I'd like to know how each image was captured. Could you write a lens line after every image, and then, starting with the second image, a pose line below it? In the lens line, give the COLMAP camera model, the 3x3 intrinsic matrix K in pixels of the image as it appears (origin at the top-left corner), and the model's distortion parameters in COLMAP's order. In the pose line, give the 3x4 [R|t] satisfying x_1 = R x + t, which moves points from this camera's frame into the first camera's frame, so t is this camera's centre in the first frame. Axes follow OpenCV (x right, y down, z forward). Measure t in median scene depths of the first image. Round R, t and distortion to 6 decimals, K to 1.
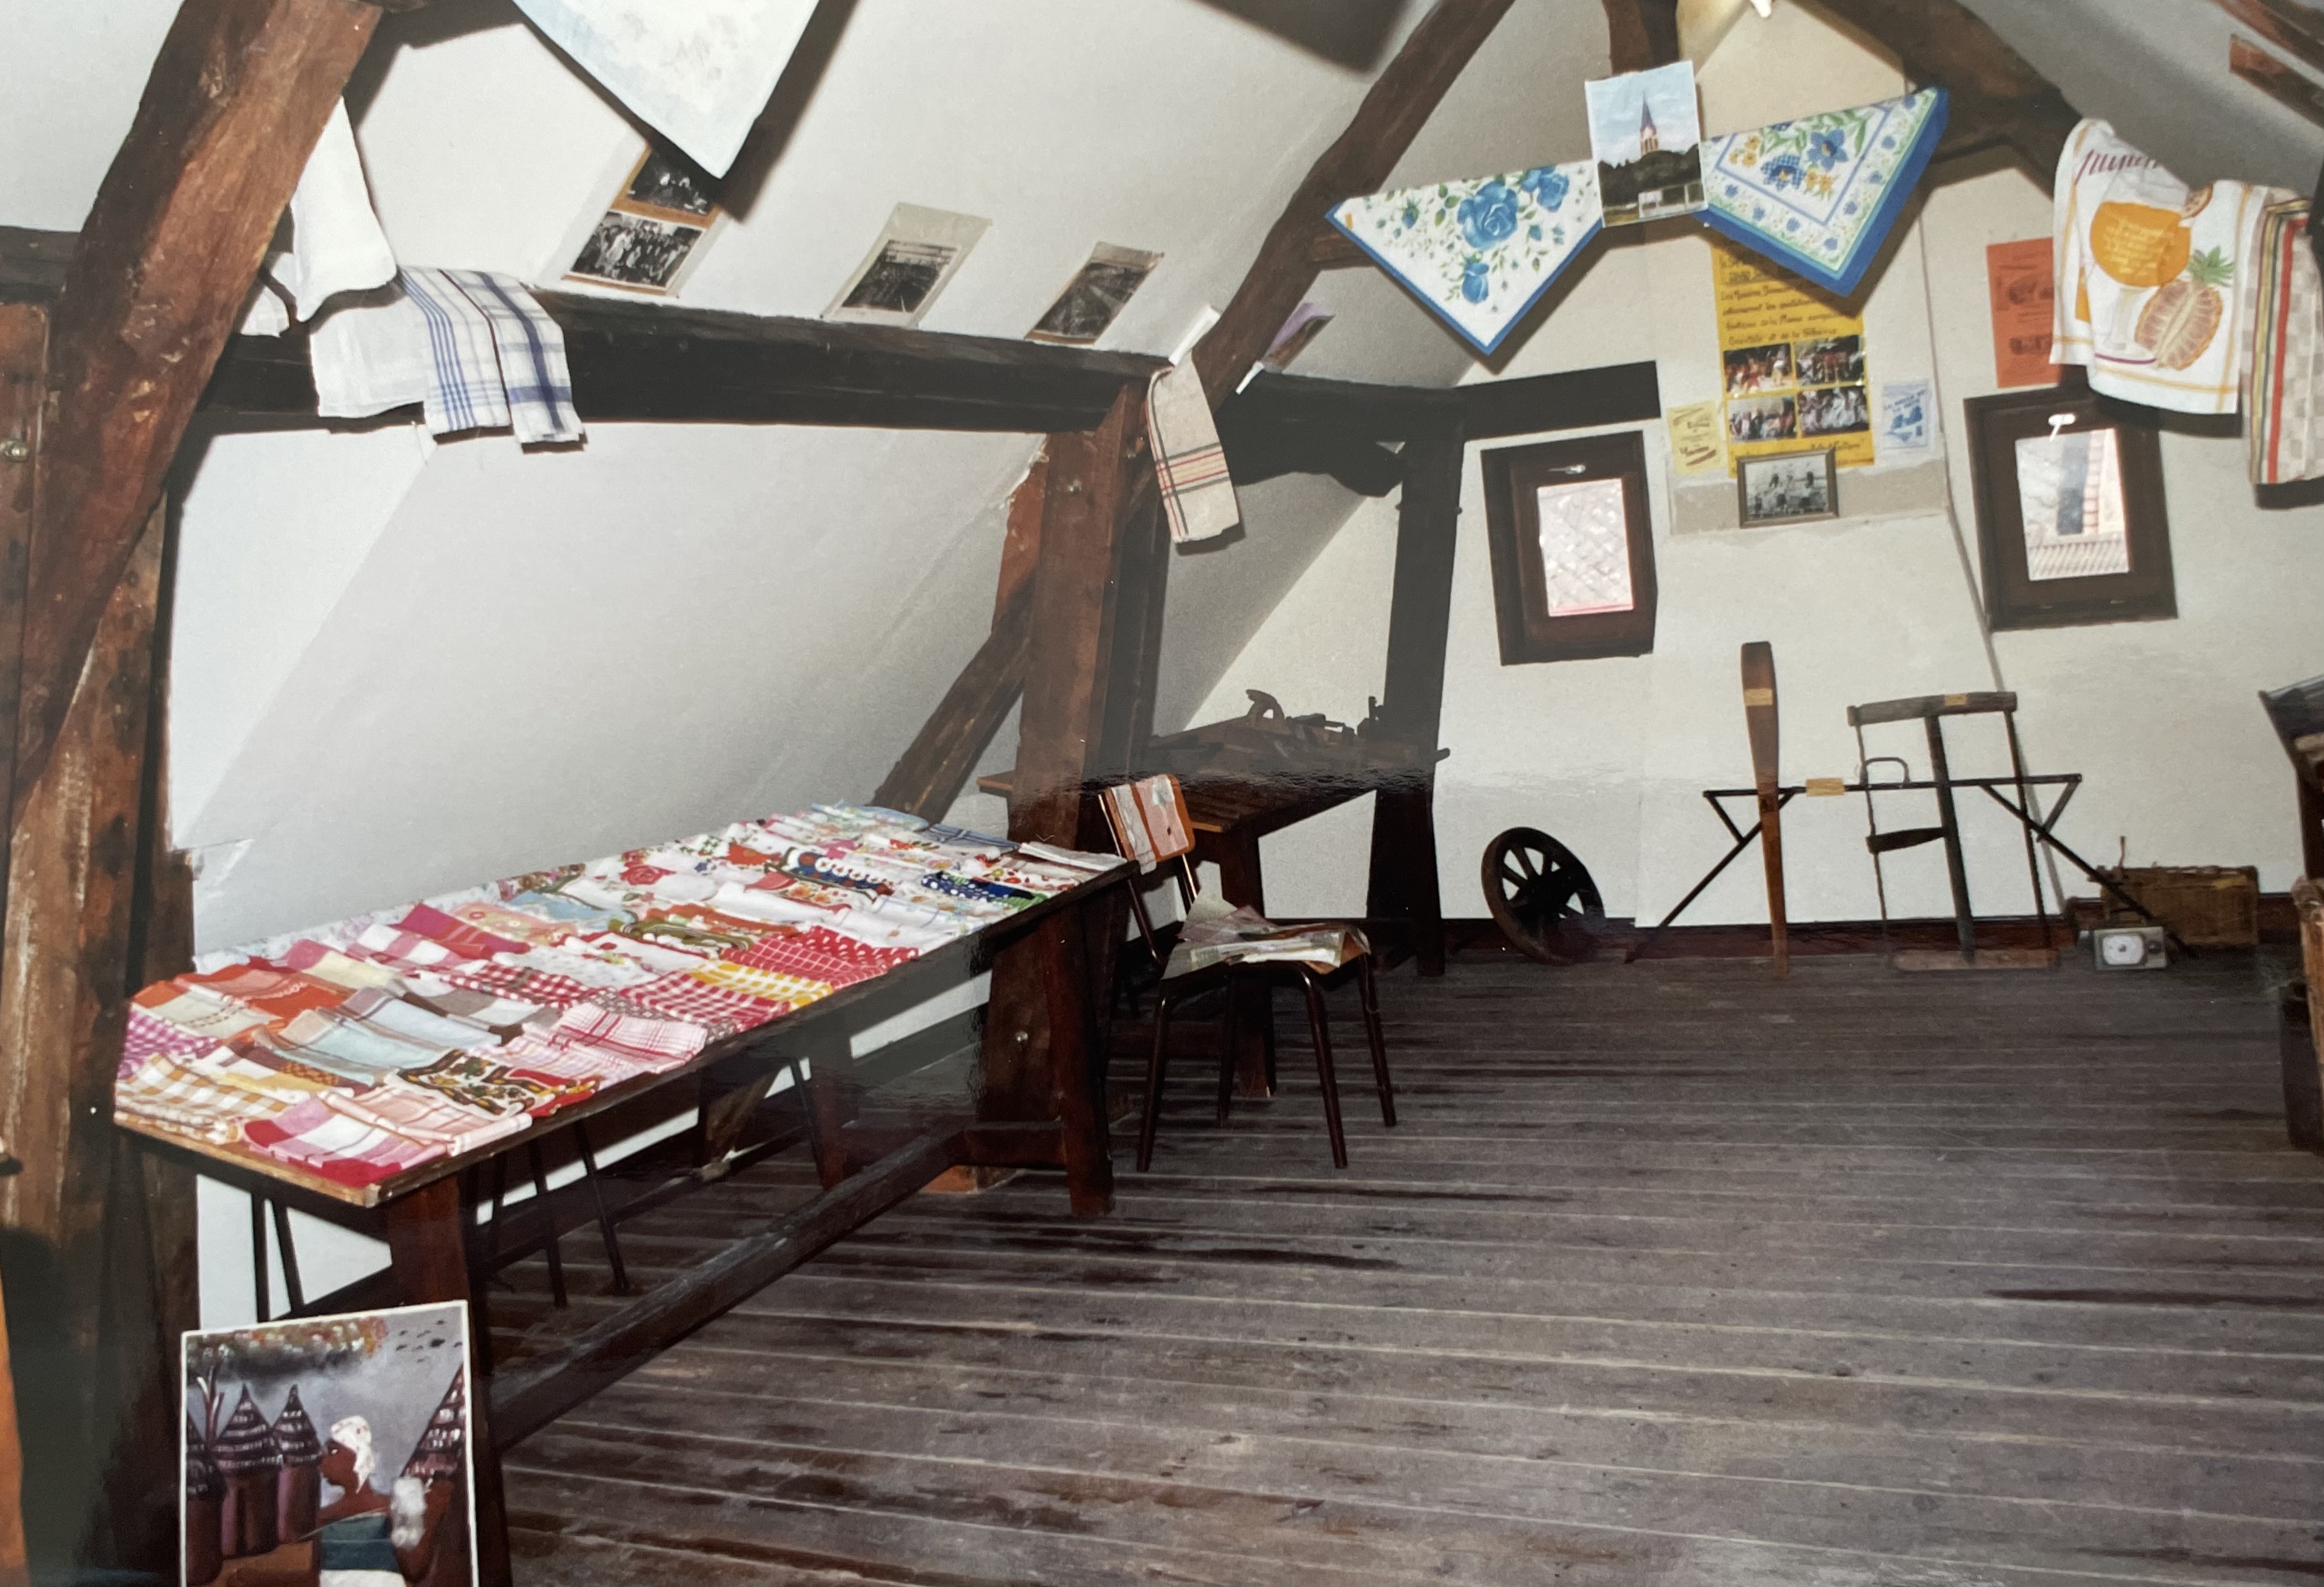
lens RADIAL K [[2038.8, 0, 1162.0], [0, 2038.8, 793.5], [0, 0, 1]] dist [-0.078245, -0.002862]
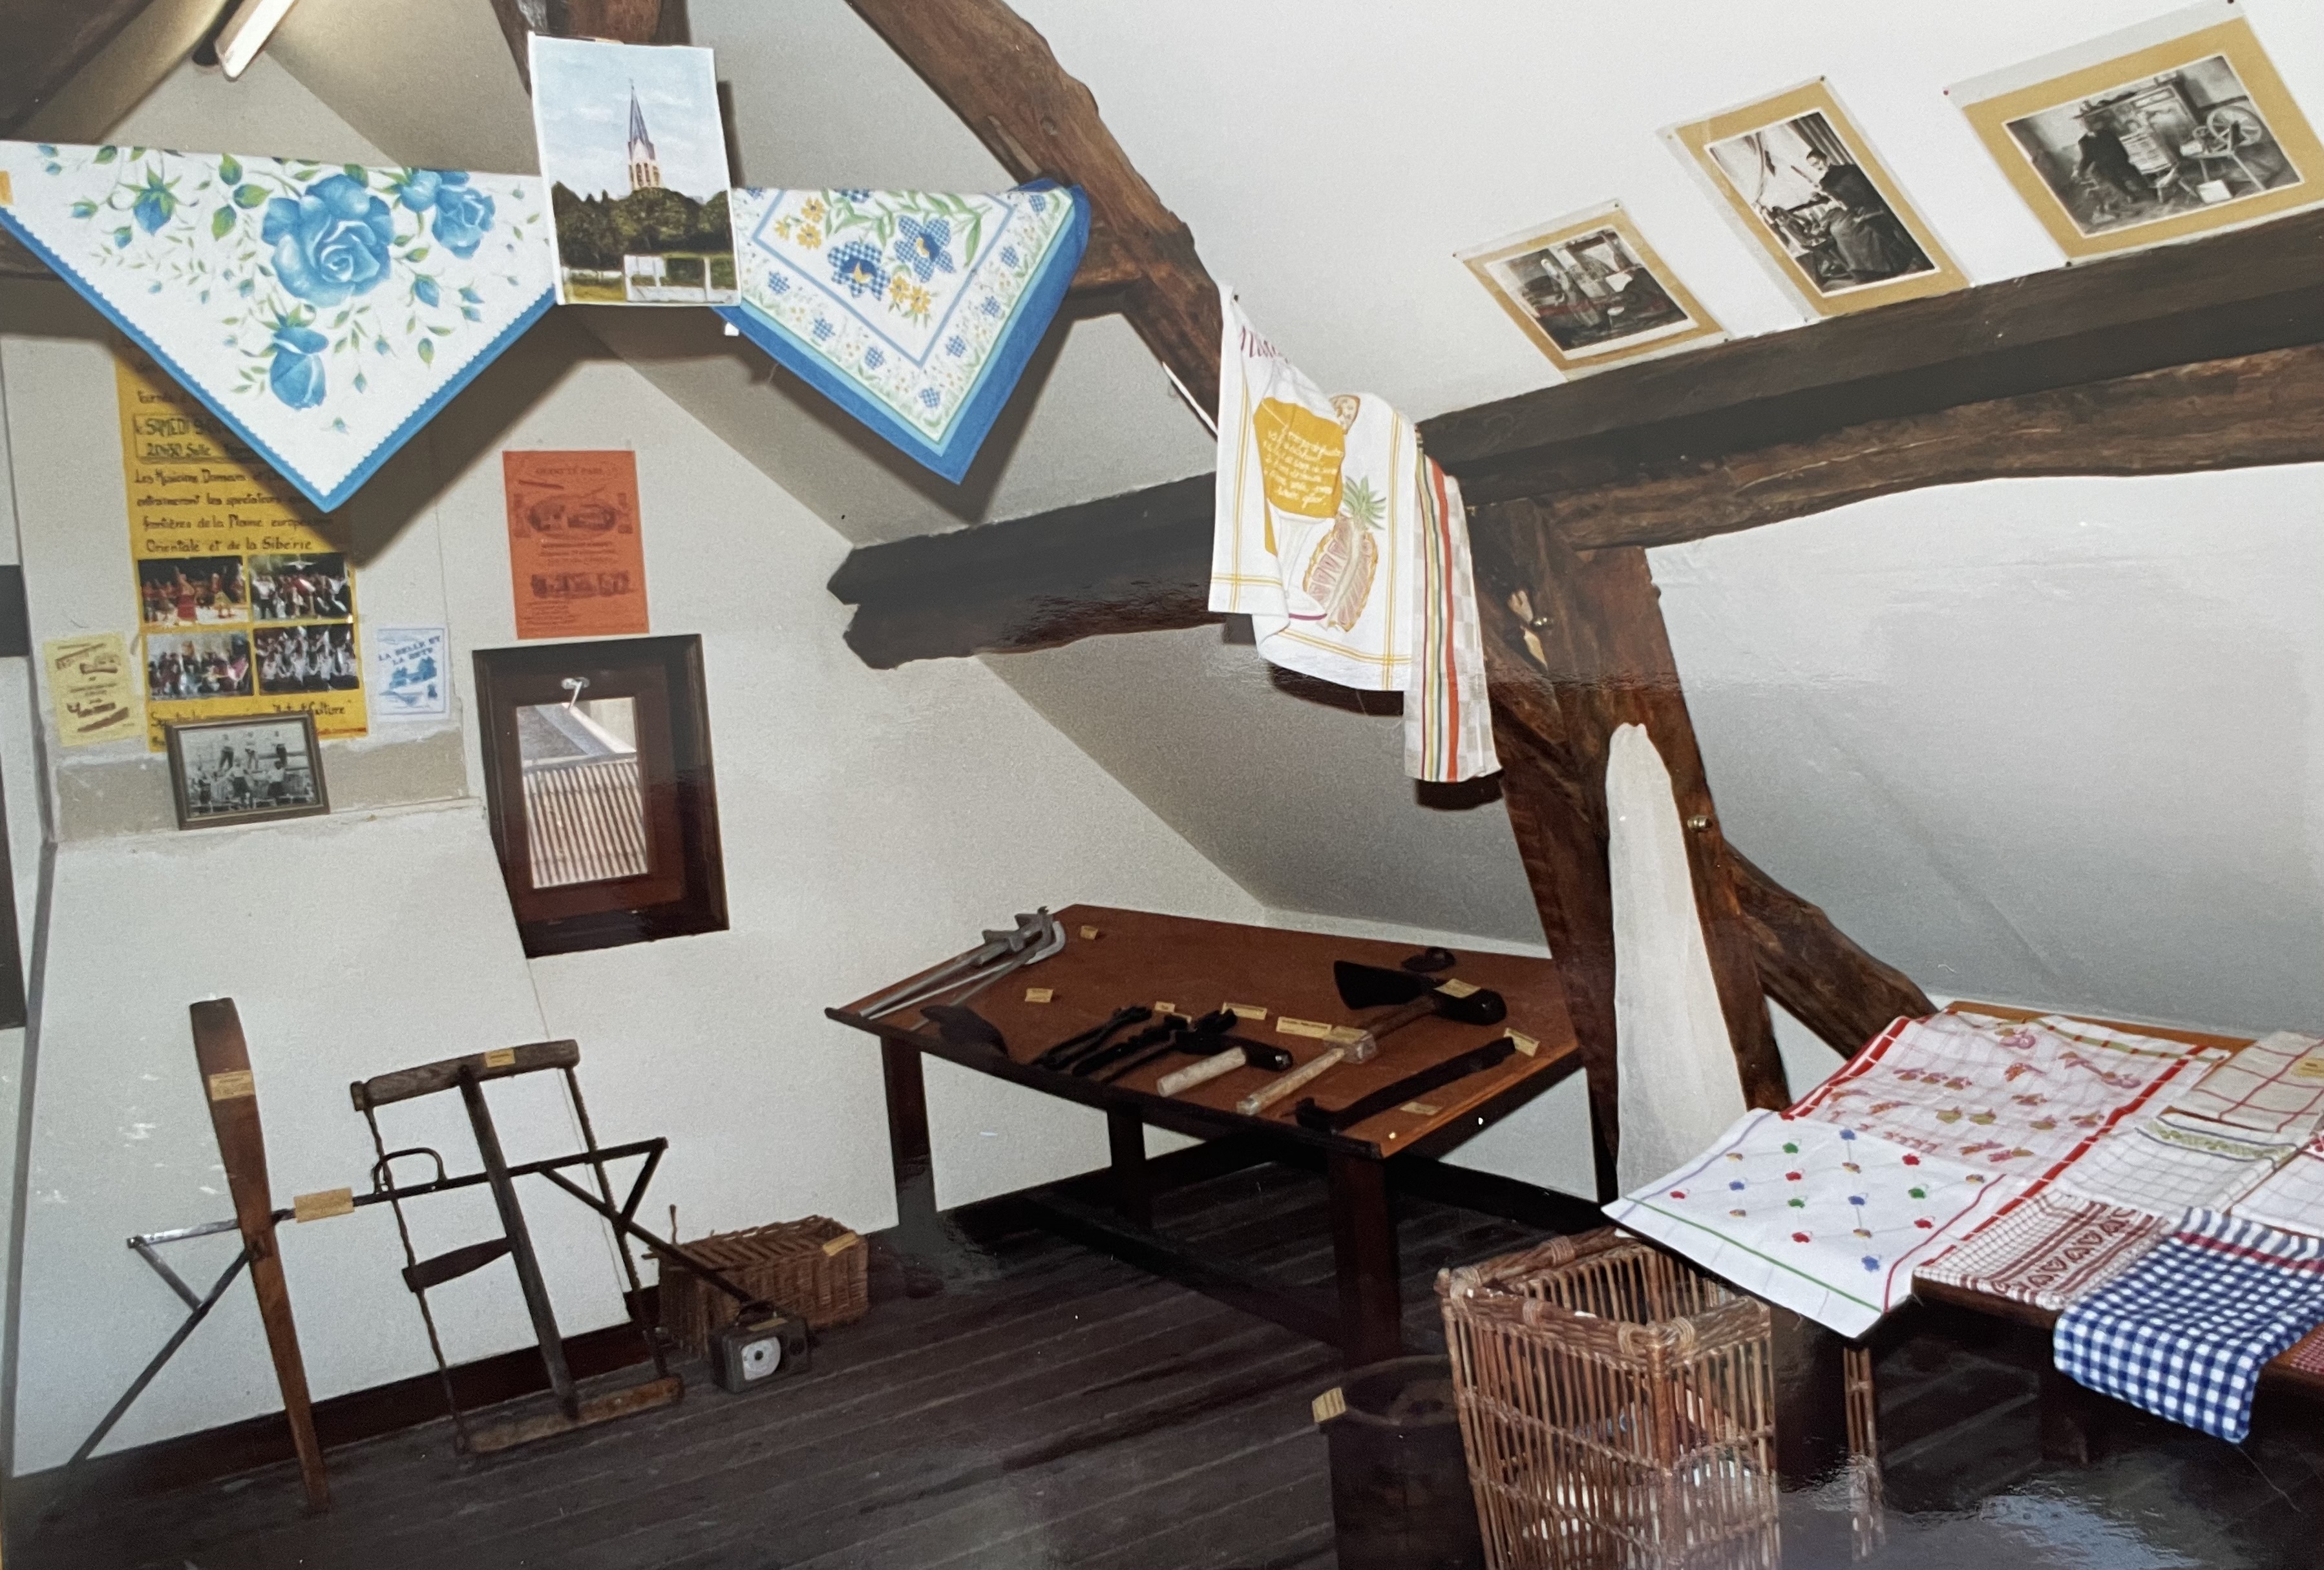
lens RADIAL K [[2012.8, 0, 1162.0], [0, 2012.8, 785.0], [0, 0, 1]] dist [-0.076927, 0.003489]
pose [[0.505632, 0.006234, 0.862727, -0.152402], [0.110134, 0.991326, -0.071711, -0.093598], [-0.855691, 0.131275, 0.500560, 0.590843]]
